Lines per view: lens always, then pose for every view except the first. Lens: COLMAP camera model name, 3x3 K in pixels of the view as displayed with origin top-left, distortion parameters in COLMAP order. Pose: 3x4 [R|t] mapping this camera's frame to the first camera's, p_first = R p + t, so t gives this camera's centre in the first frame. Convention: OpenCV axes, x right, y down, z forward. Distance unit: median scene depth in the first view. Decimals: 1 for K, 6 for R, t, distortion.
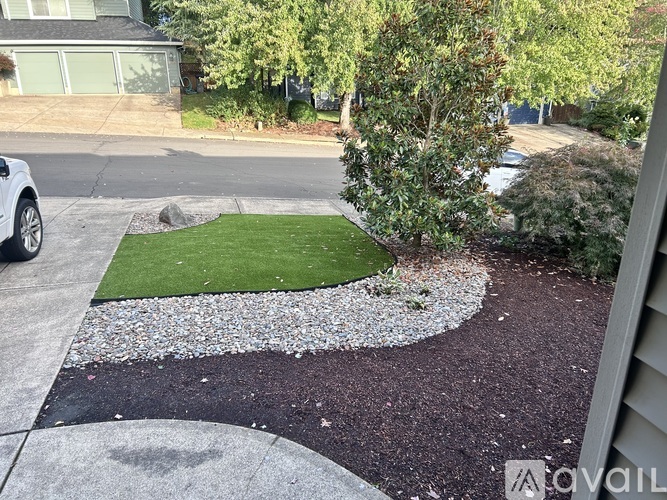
lens RADIAL K [[500.9, 0, 333.3], [0, 500.9, 249.1], [0, 0, 1]] dist [0.022671, -0.009341]
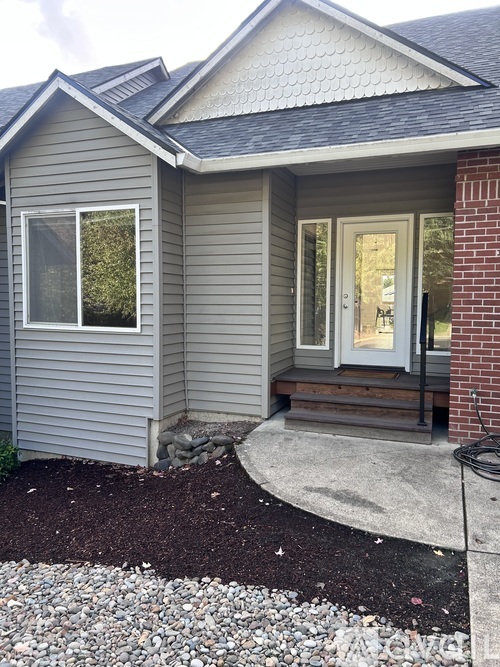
lens RADIAL K [[500.9, 0, 250.3], [0, 500.9, 333.4], [0, 0, 1]] dist [0.022671, -0.009341]
pose [[-0.806440, -0.043127, 0.589741, -0.818186], [0.201425, 0.917655, 0.342545, -0.427088], [-0.555952, 0.395030, -0.731347, 1.766920]]
